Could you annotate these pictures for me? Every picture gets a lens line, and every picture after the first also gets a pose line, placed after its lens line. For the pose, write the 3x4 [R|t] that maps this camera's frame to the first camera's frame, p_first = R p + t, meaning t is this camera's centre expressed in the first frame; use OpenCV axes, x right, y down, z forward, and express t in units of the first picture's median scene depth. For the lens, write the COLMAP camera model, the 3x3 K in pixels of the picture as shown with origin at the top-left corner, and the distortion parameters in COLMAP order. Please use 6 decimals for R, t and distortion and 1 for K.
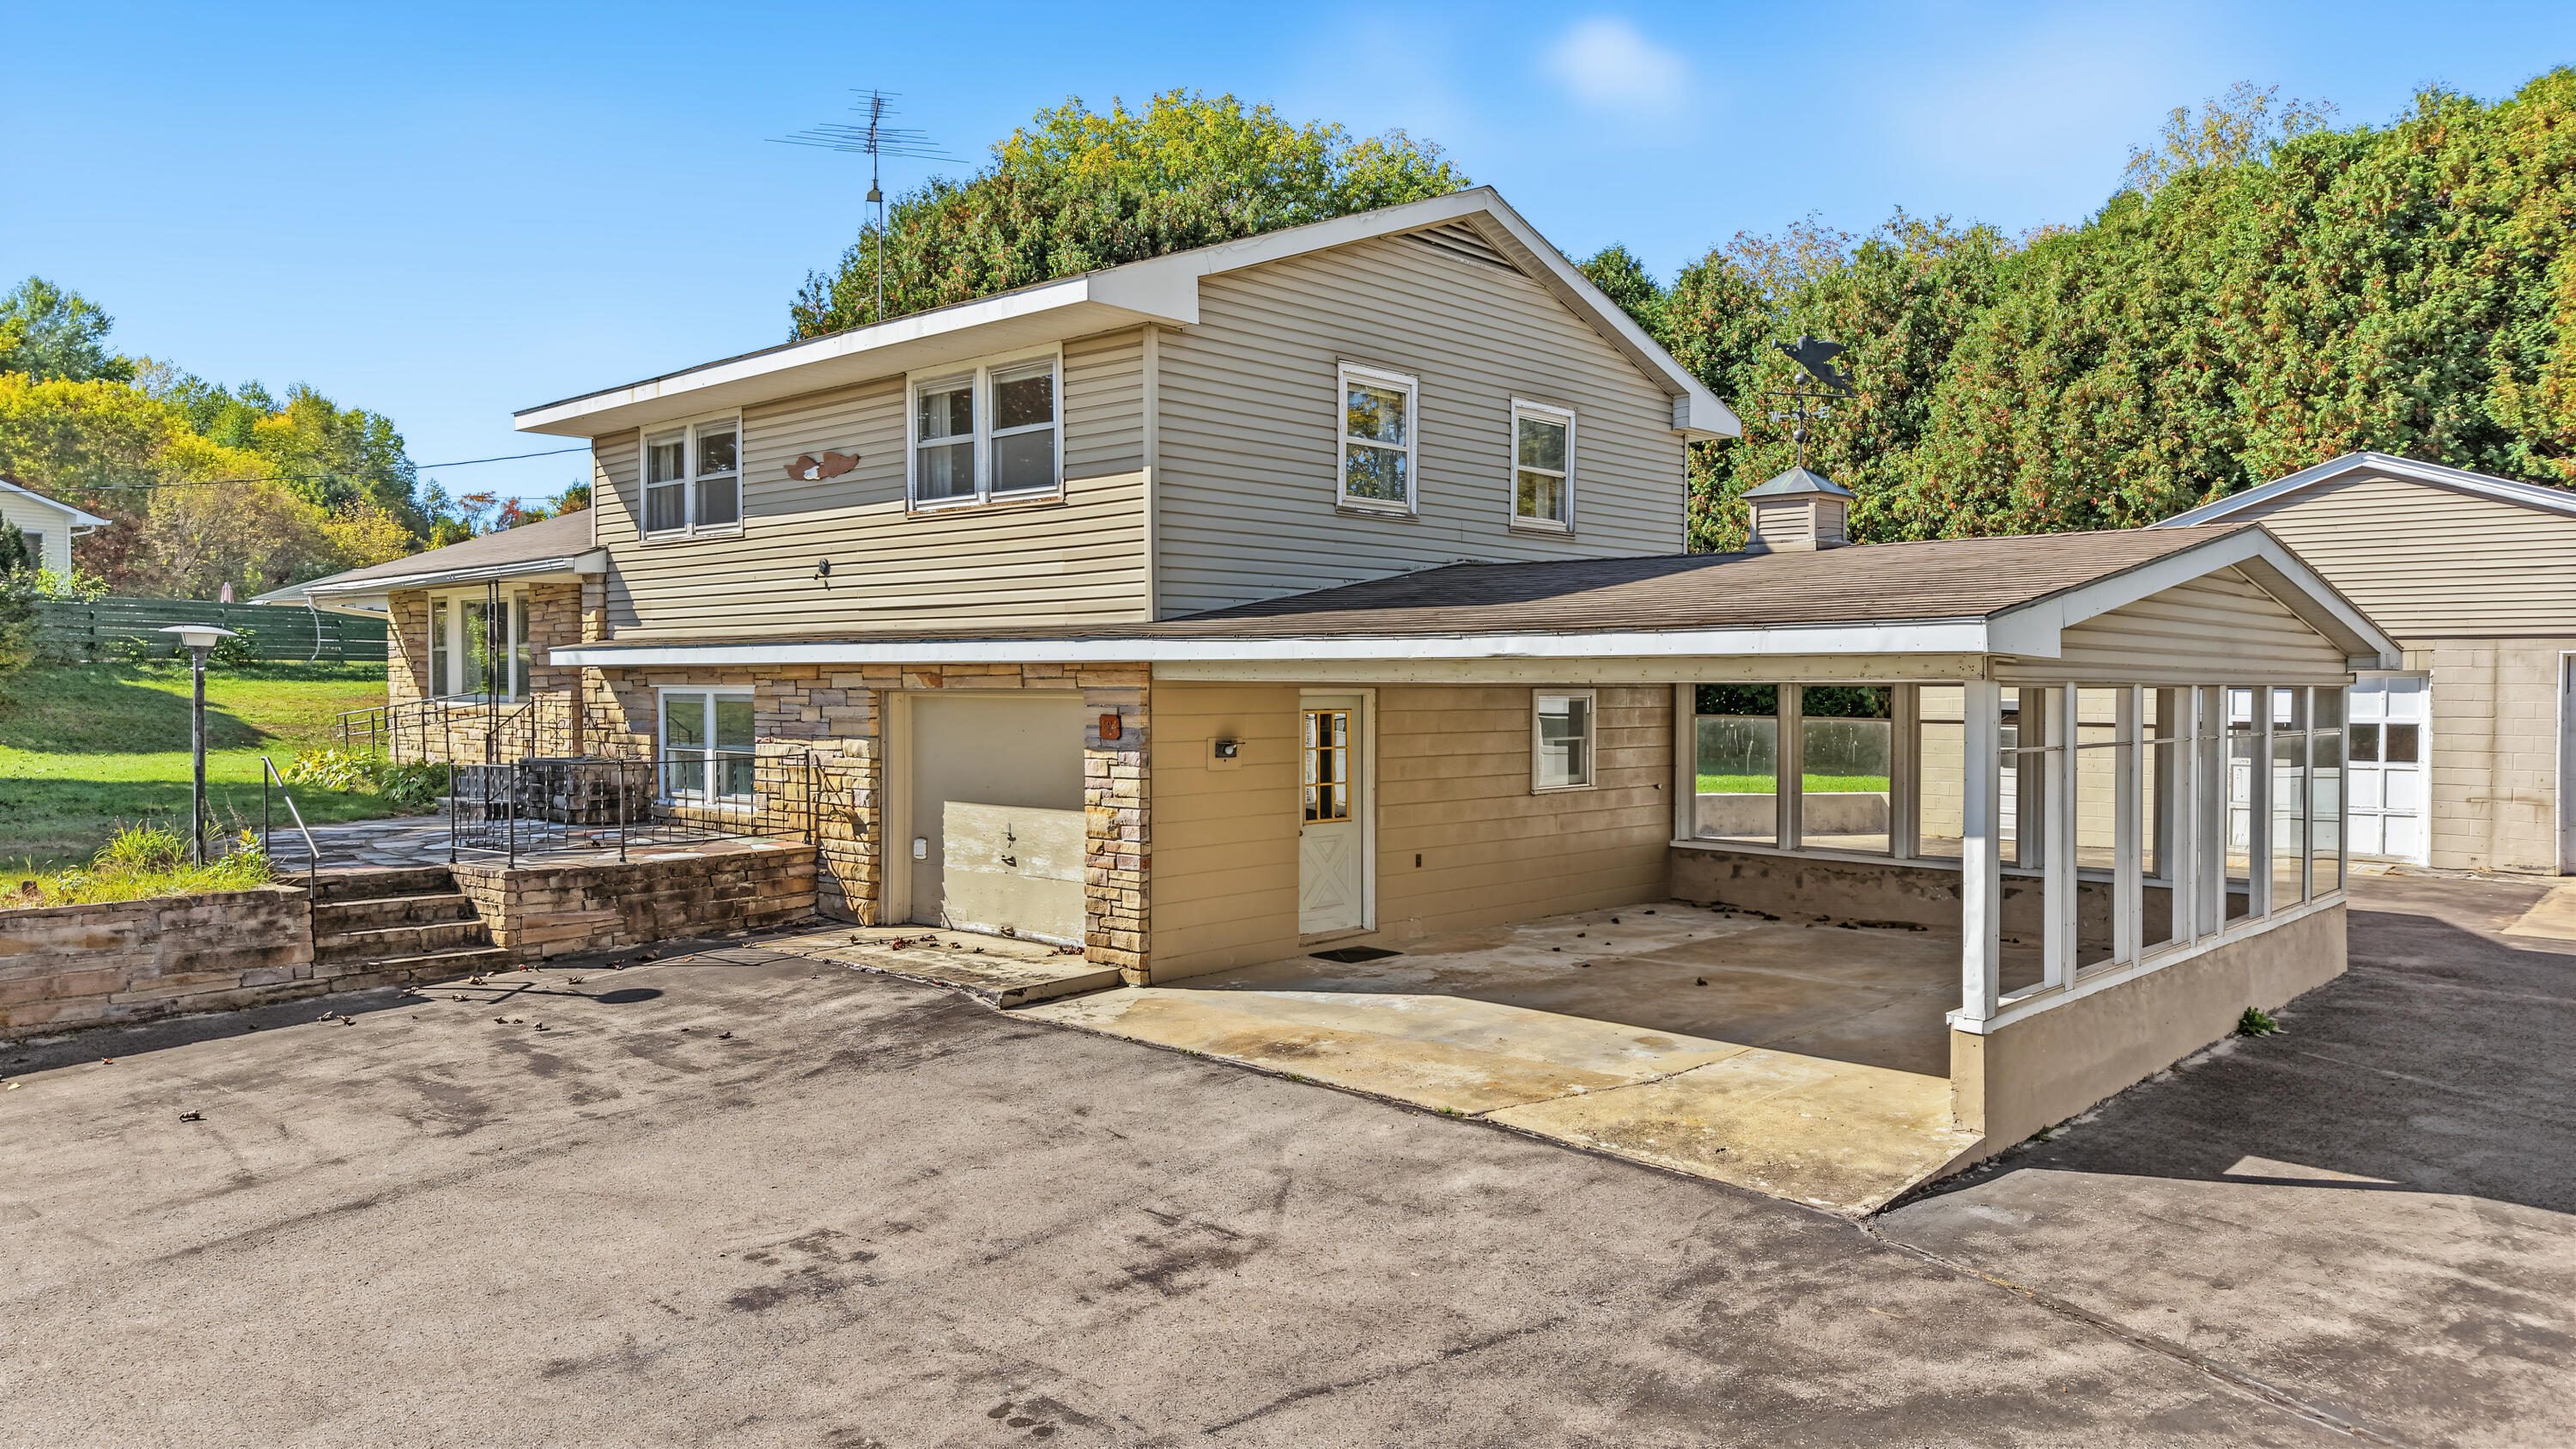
lens RADIAL K [[1724.6, 0, 1282.7], [0, 1724.6, 726.1], [0, 0, 1]] dist [0.034116, -0.041429]
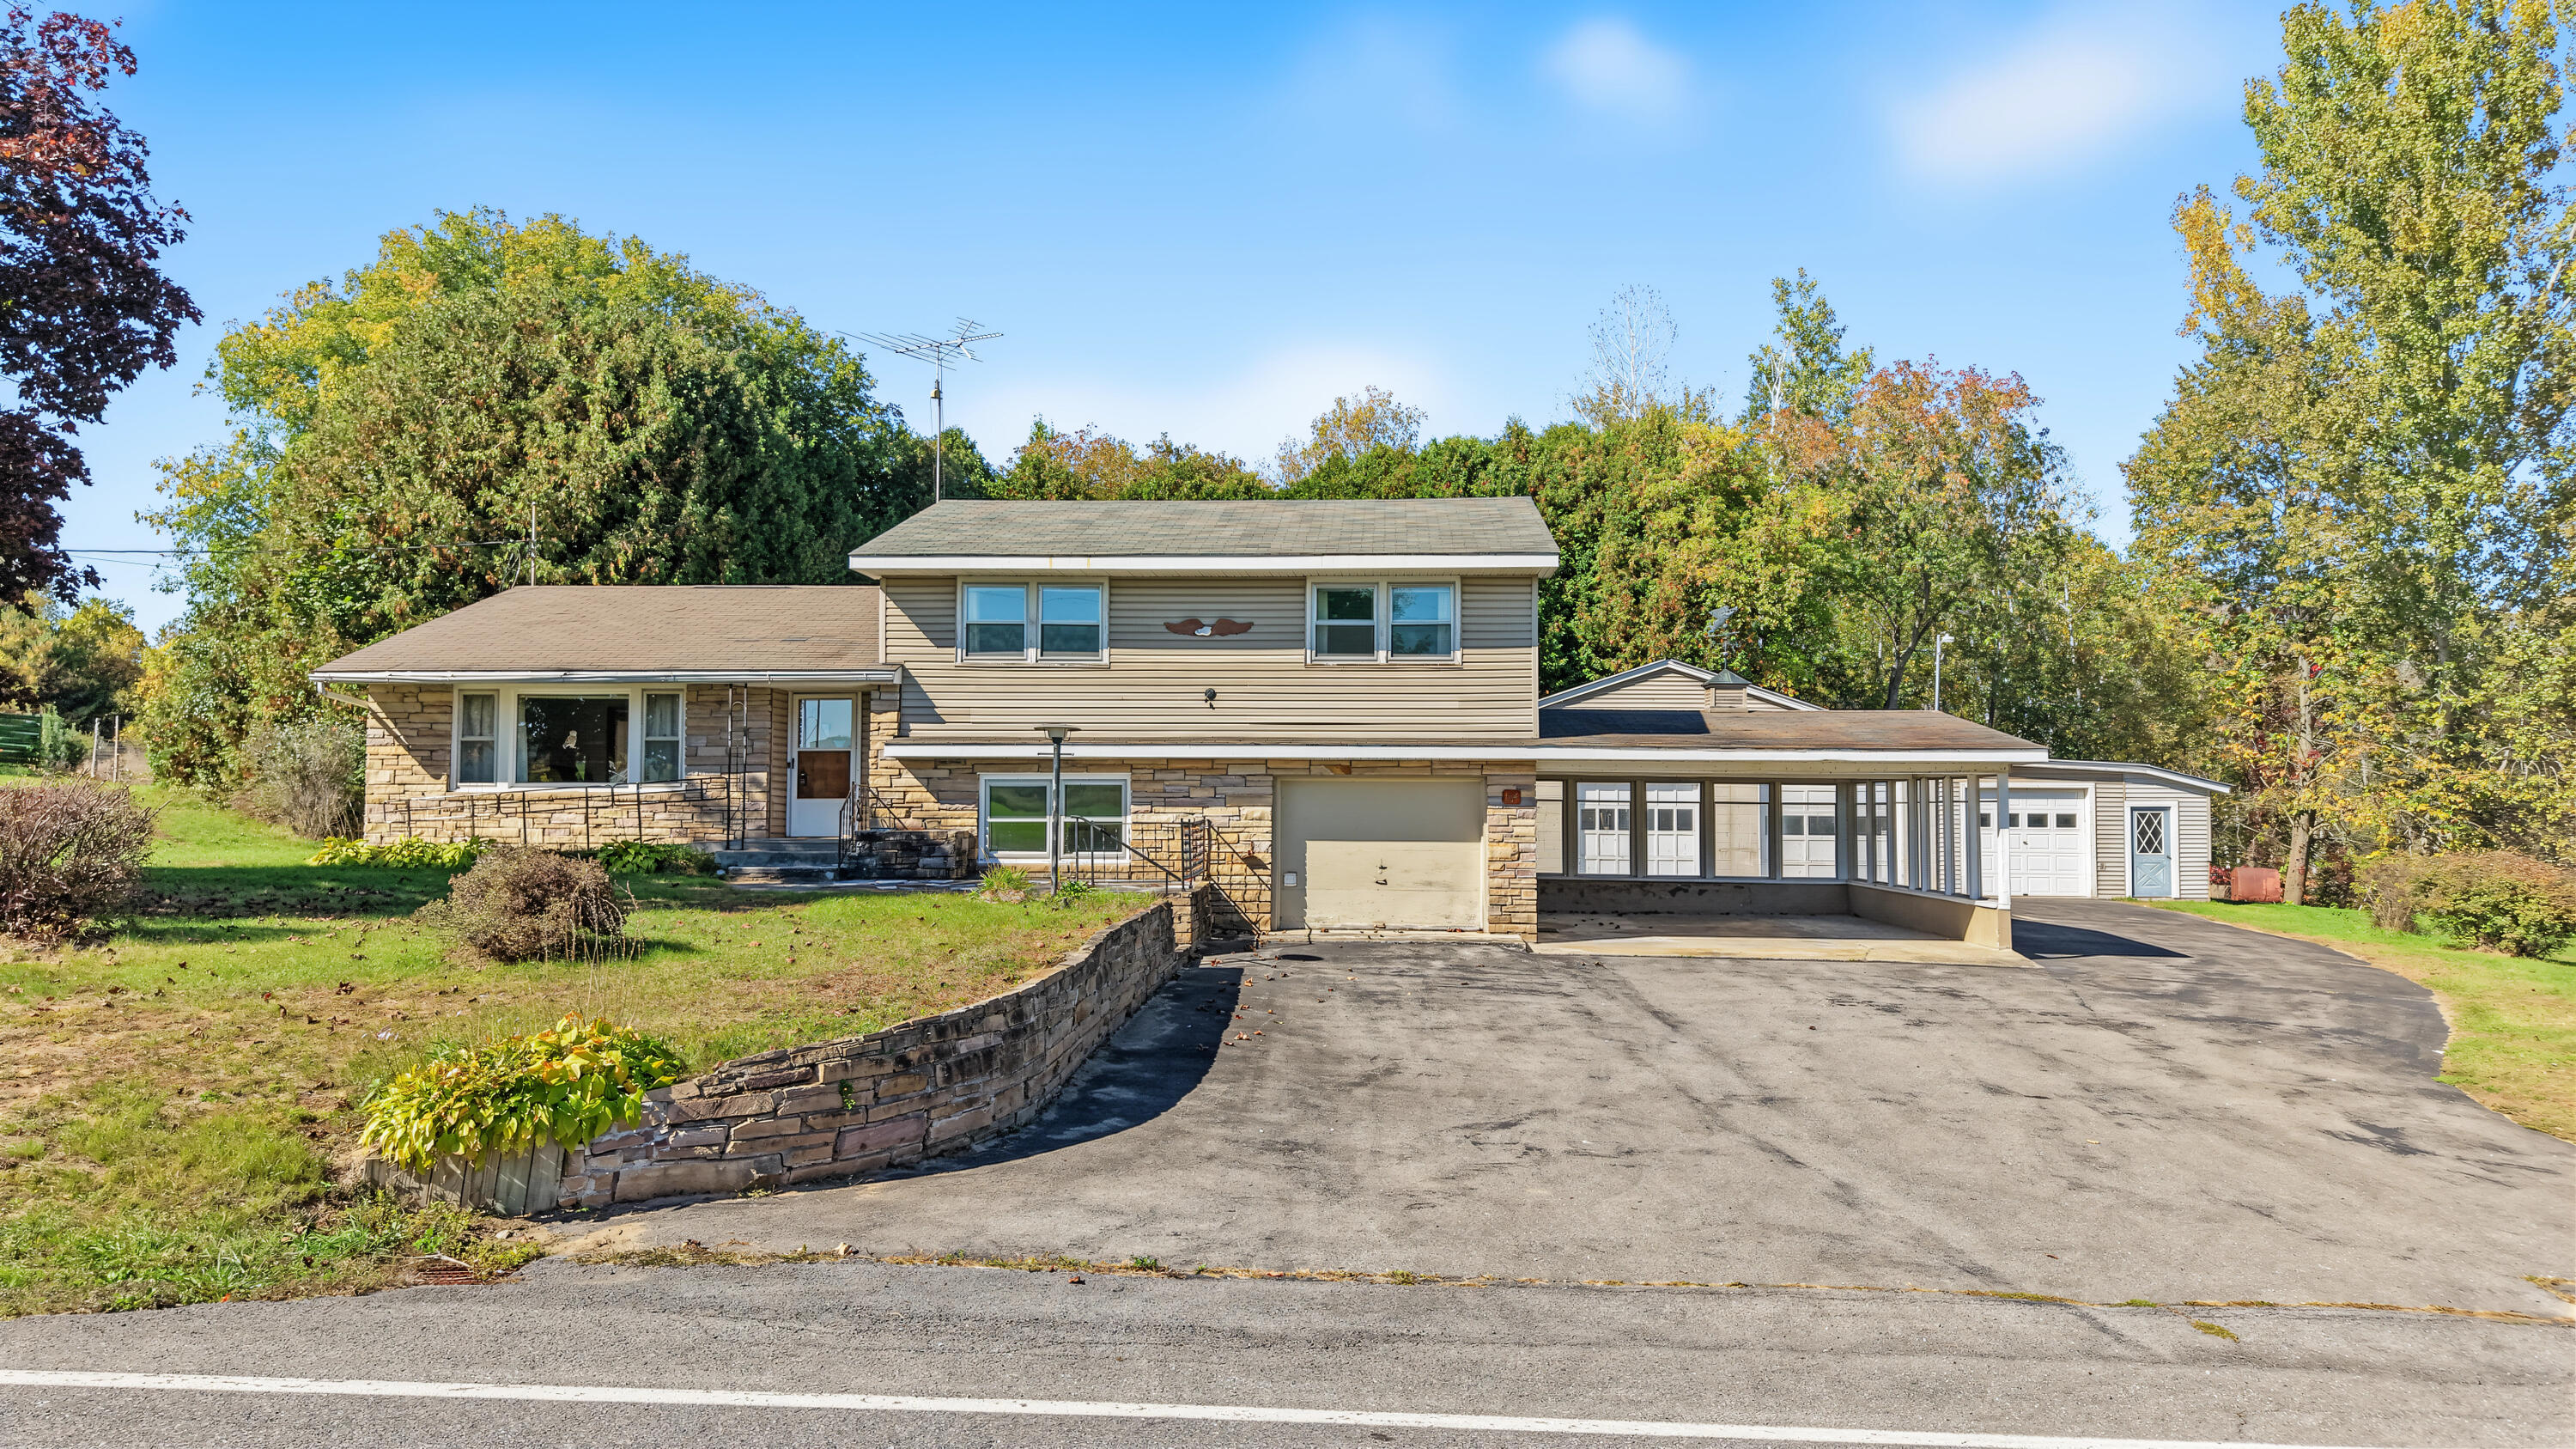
lens RADIAL K [[1724.6, 0, 1278.7], [0, 1724.6, 723.2], [0, 0, 1]] dist [0.034116, -0.041429]
pose [[0.769631, 0.033040, 0.637634, -1.165509], [0.012055, 0.997730, -0.066249, 0.032560], [-0.638375, 0.058674, 0.767486, -0.170554]]
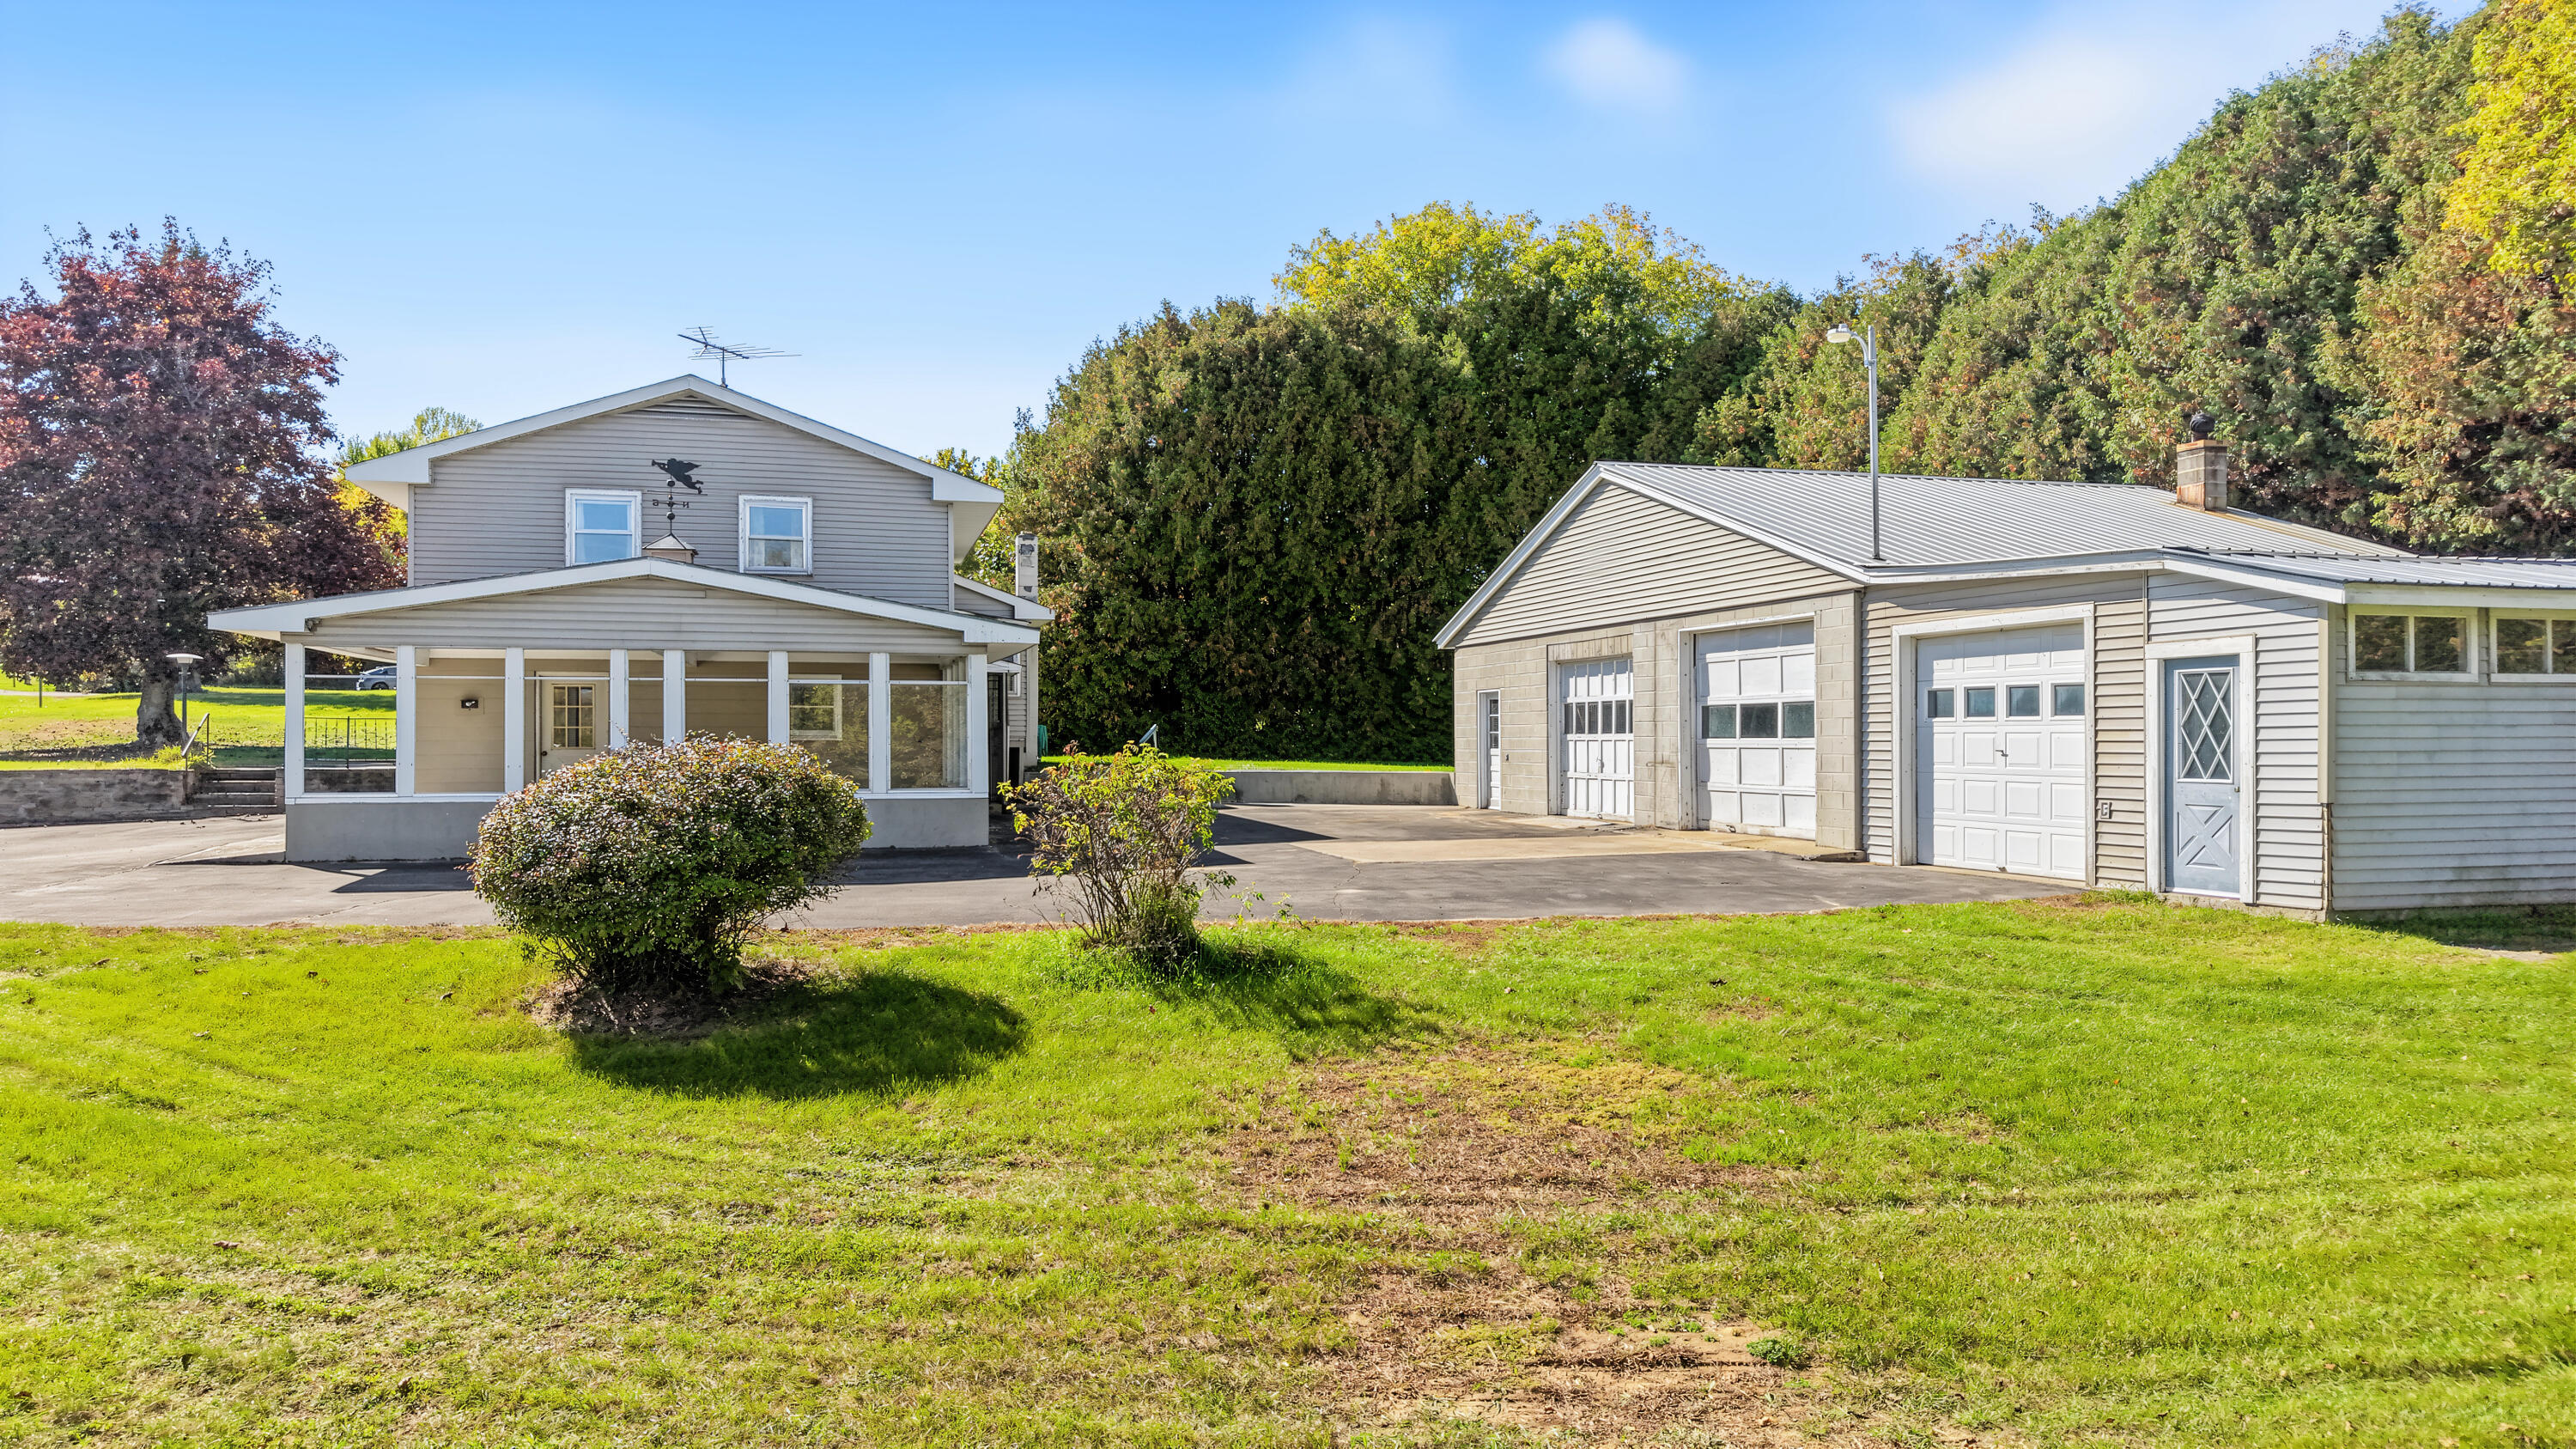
lens RADIAL K [[1724.6, 0, 1261.5], [0, 1724.6, 726.8], [0, 0, 1]] dist [0.034116, -0.041429]
pose [[0.842706, -0.007516, -0.538322, 1.449051], [-0.011033, 0.999452, -0.031224, 0.074795], [0.538261, 0.032252, 0.842161, -0.105210]]
